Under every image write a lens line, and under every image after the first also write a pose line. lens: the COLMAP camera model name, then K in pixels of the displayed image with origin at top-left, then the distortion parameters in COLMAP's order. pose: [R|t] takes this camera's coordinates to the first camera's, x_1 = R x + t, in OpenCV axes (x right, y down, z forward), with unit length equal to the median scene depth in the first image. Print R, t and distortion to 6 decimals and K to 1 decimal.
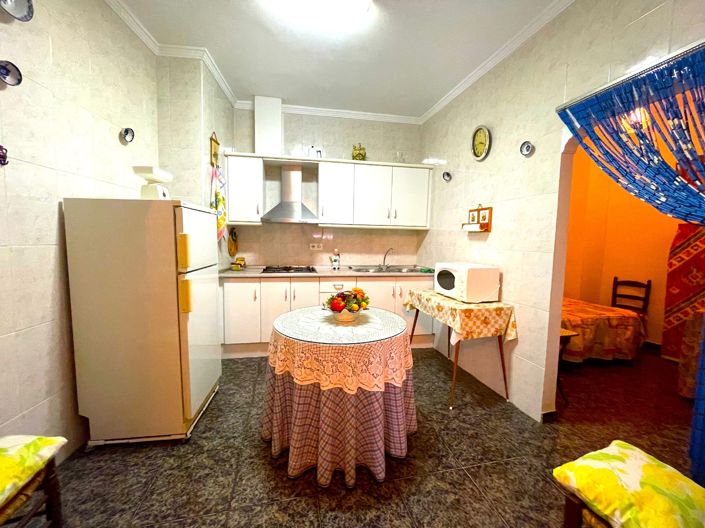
lens RADIAL K [[284.7, 0, 351.1], [0, 284.7, 261.3], [0, 0, 1]] dist [-0.003211, -0.000438]
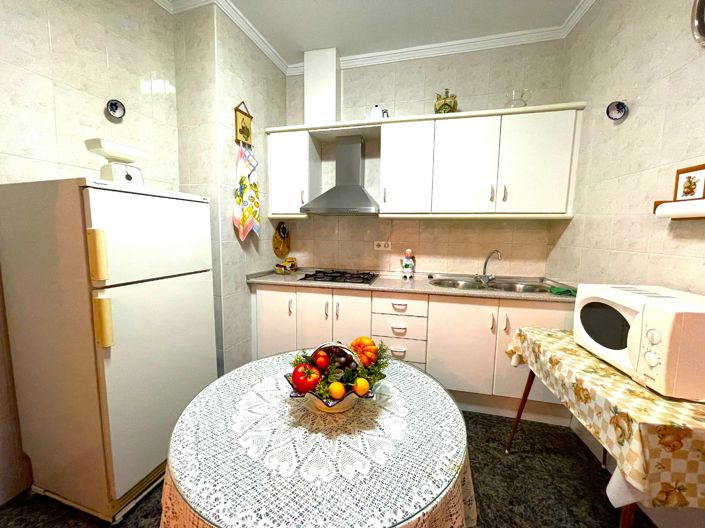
lens RADIAL K [[284.7, 0, 351.1], [0, 284.7, 261.3], [0, 0, 1]] dist [-0.003211, -0.000438]
pose [[0.913495, 0.035401, -0.405308, 0.133548], [-0.028893, 0.999337, 0.022167, -0.032876], [0.405824, -0.008539, 0.913911, 0.387212]]
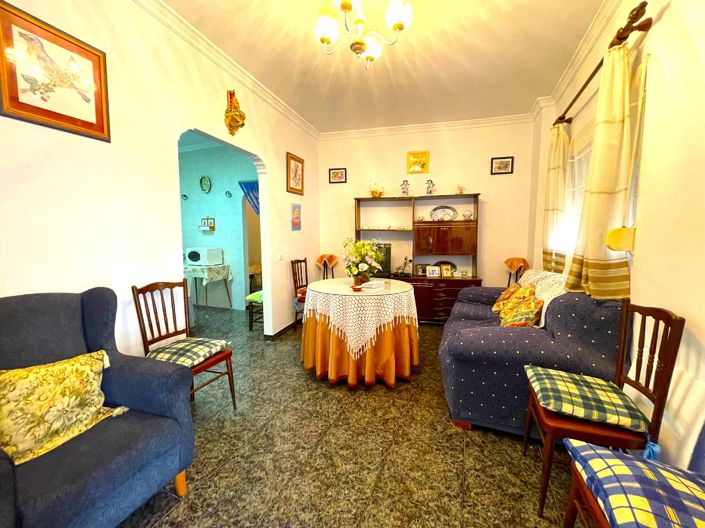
lens RADIAL K [[284.7, 0, 351.1], [0, 284.7, 261.3], [0, 0, 1]] dist [-0.003211, -0.000438]
pose [[0.583521, -0.087380, 0.807383, -0.530088], [0.077139, 0.995663, 0.052006, 0.072927], [-0.808426, 0.031934, 0.587731, -0.852607]]
